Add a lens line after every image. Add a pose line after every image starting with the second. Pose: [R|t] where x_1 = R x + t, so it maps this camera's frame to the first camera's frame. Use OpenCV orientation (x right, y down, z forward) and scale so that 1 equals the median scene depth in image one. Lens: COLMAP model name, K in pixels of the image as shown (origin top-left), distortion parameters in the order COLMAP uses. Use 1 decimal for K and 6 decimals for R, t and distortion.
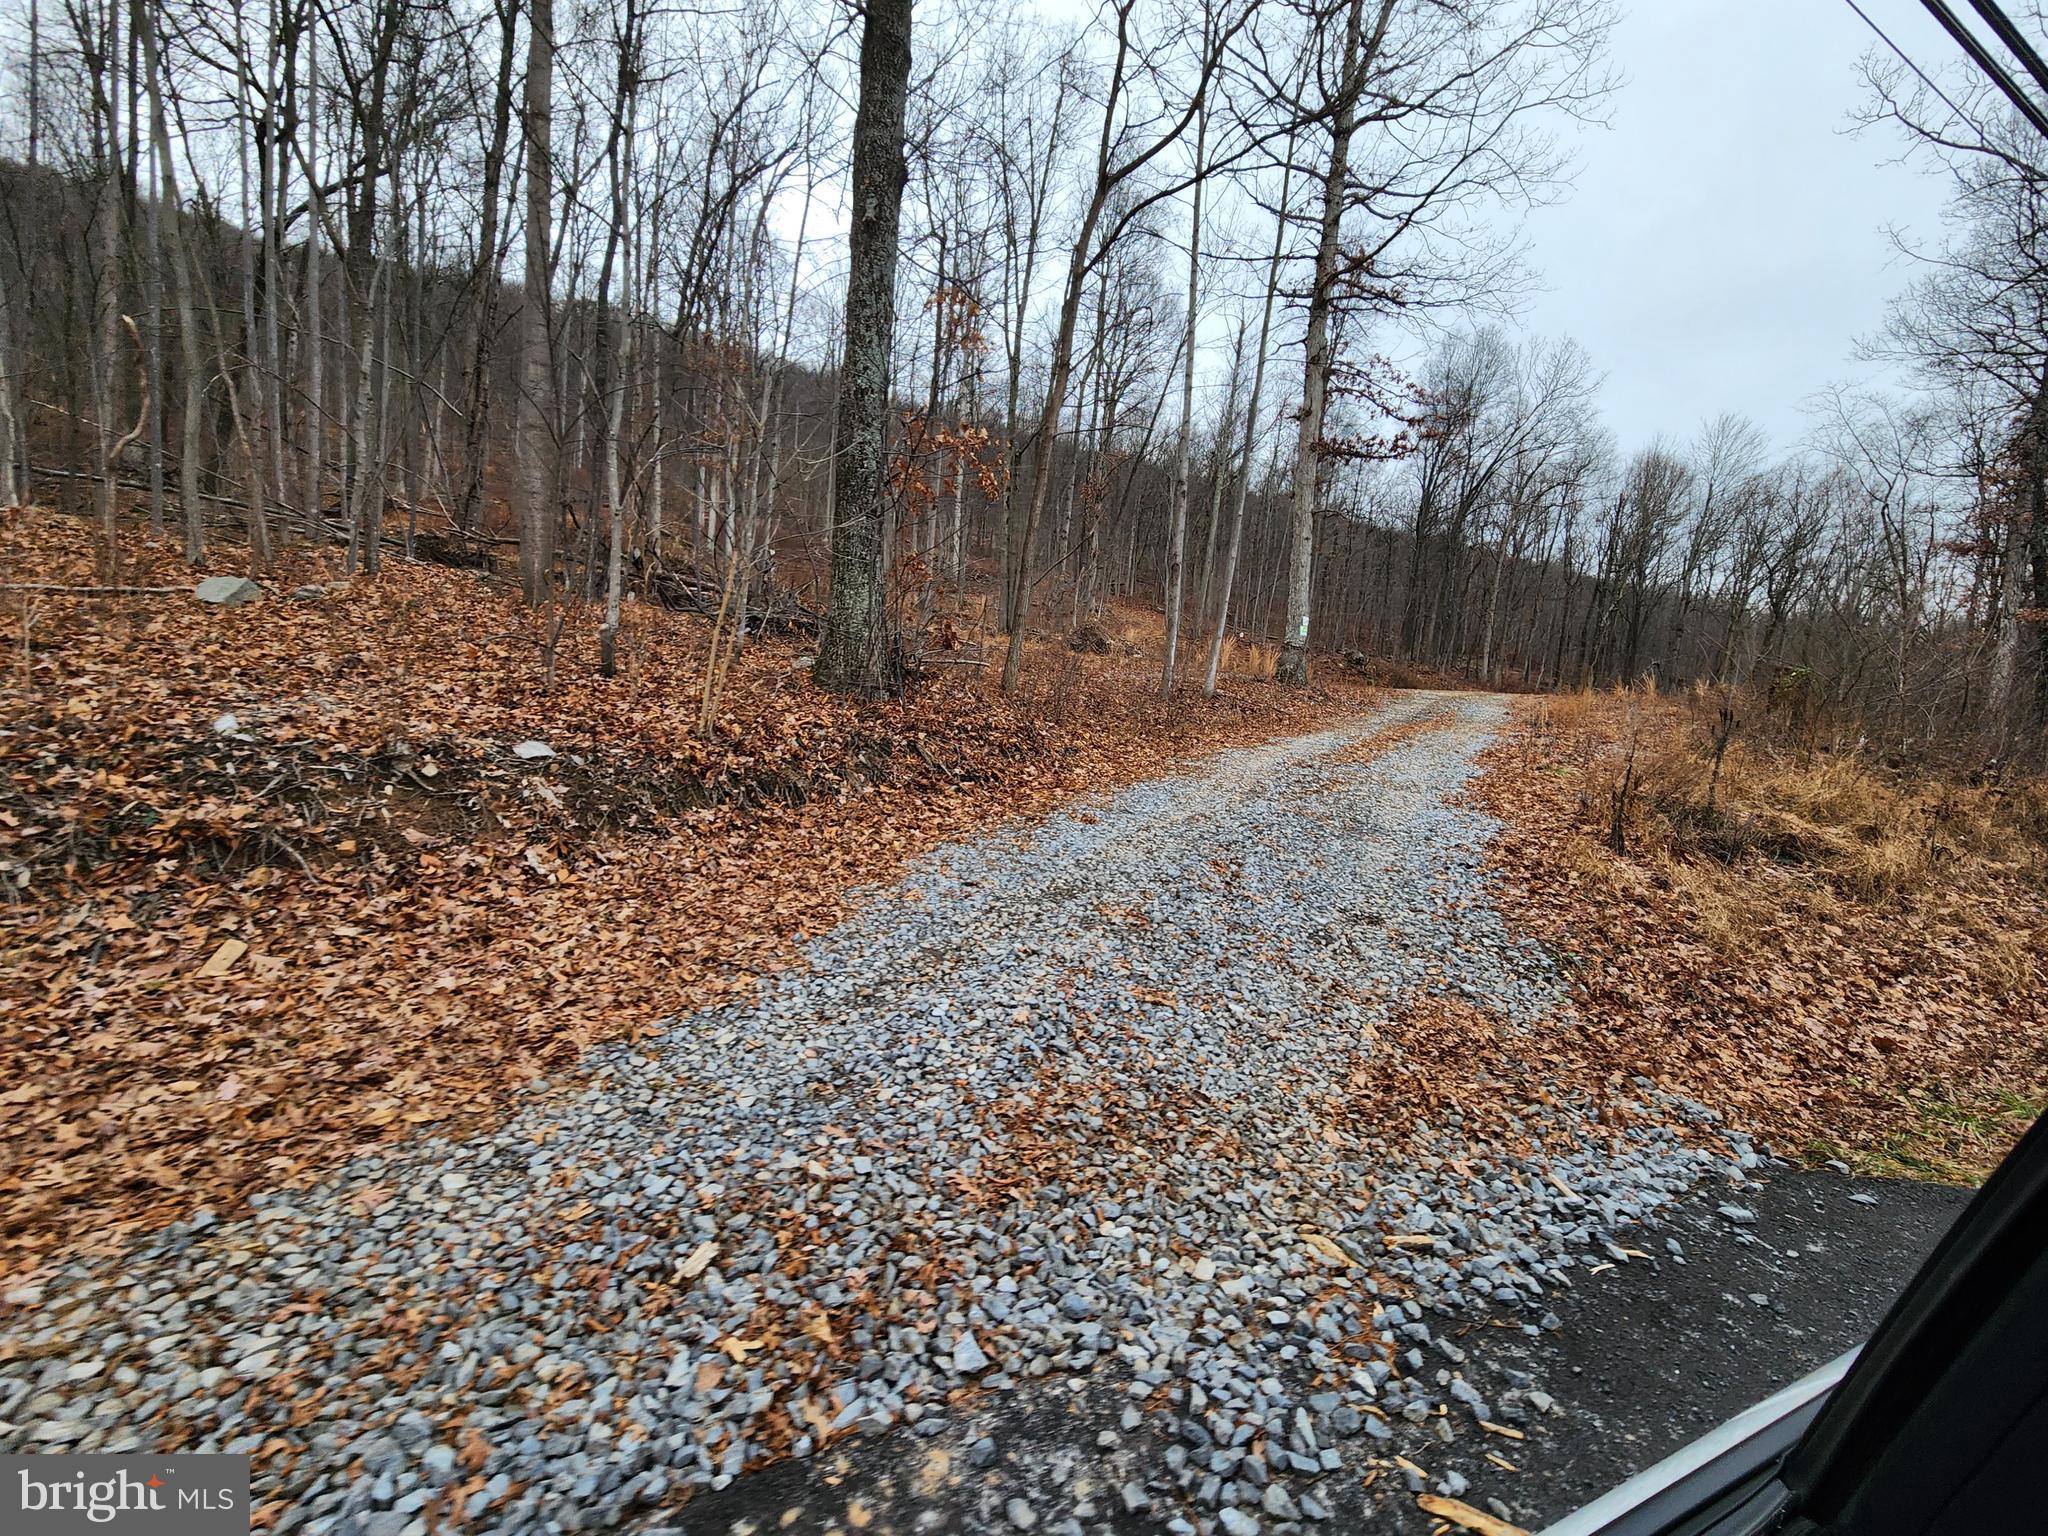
lens RADIAL K [[815.2, 0, 1024.0], [0, 815.2, 768.0], [0, 0, 1]] dist [0.002339, -0.003000]
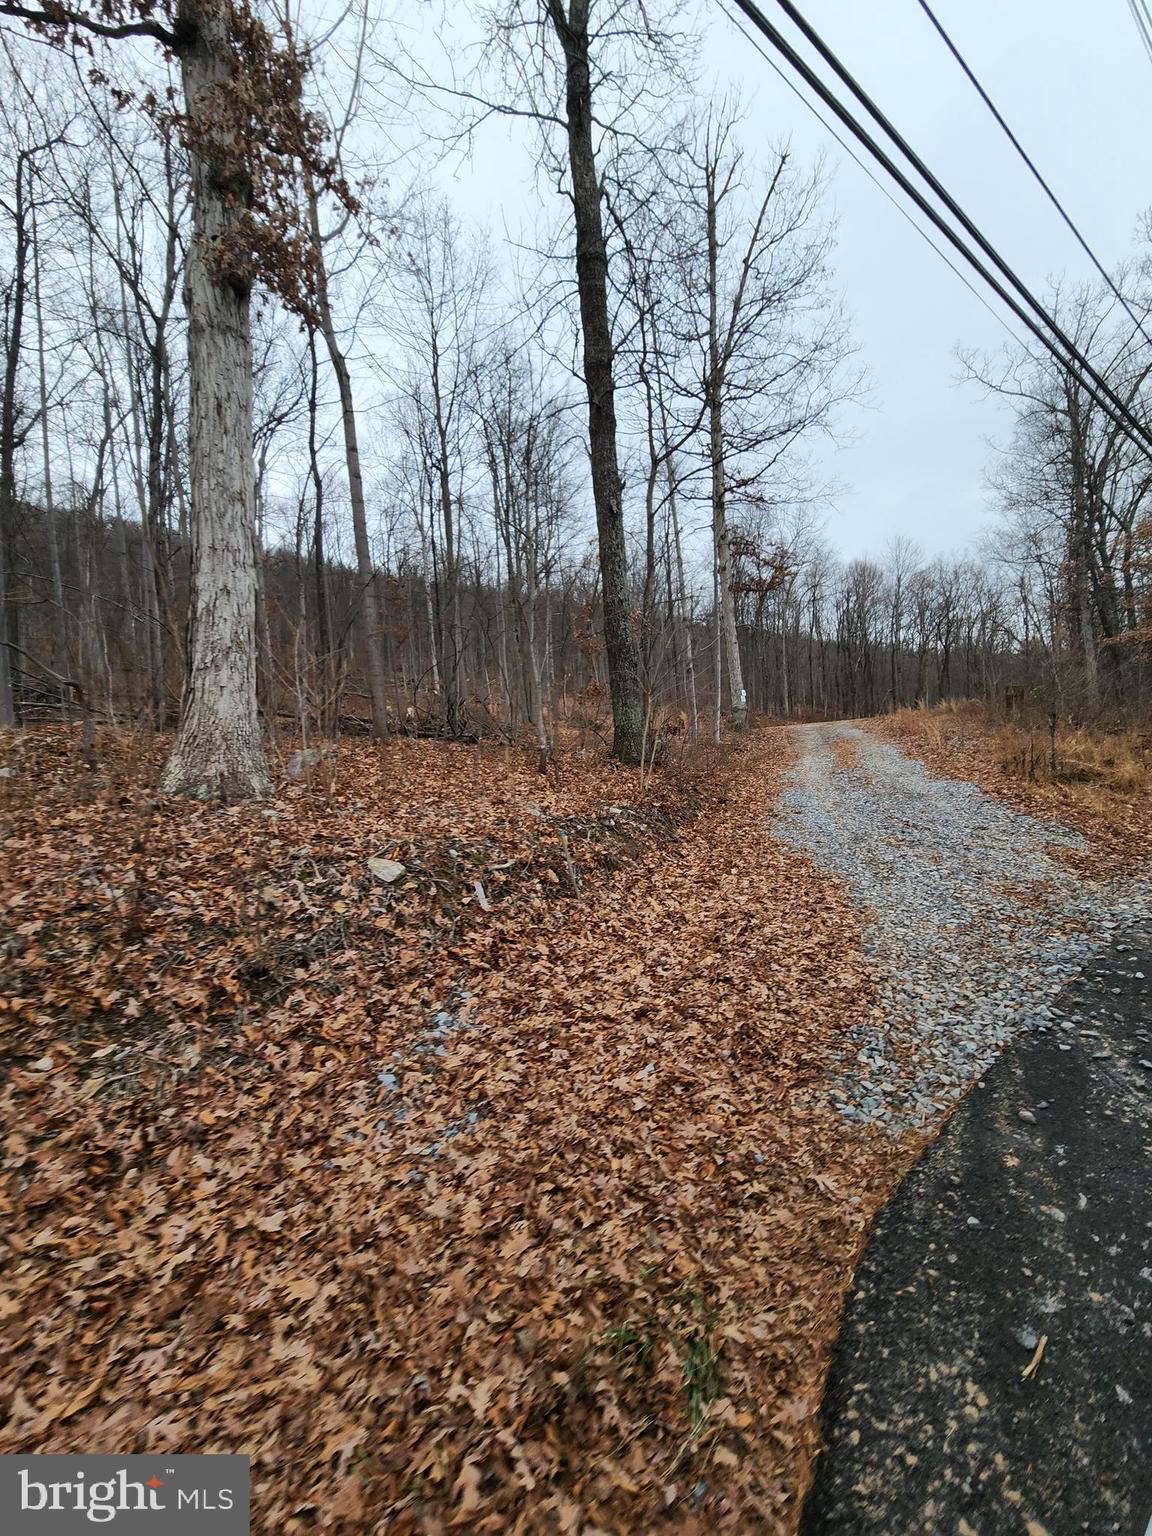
lens RADIAL K [[611.4, 0, 565.3], [0, 611.4, 771.3], [0, 0, 1]] dist [0.002339, -0.003000]
pose [[0.972657, -0.145981, 0.180634, -0.235036], [0.159816, 0.985038, -0.064493, -0.007059], [-0.168517, 0.091598, 0.981434, -0.107116]]
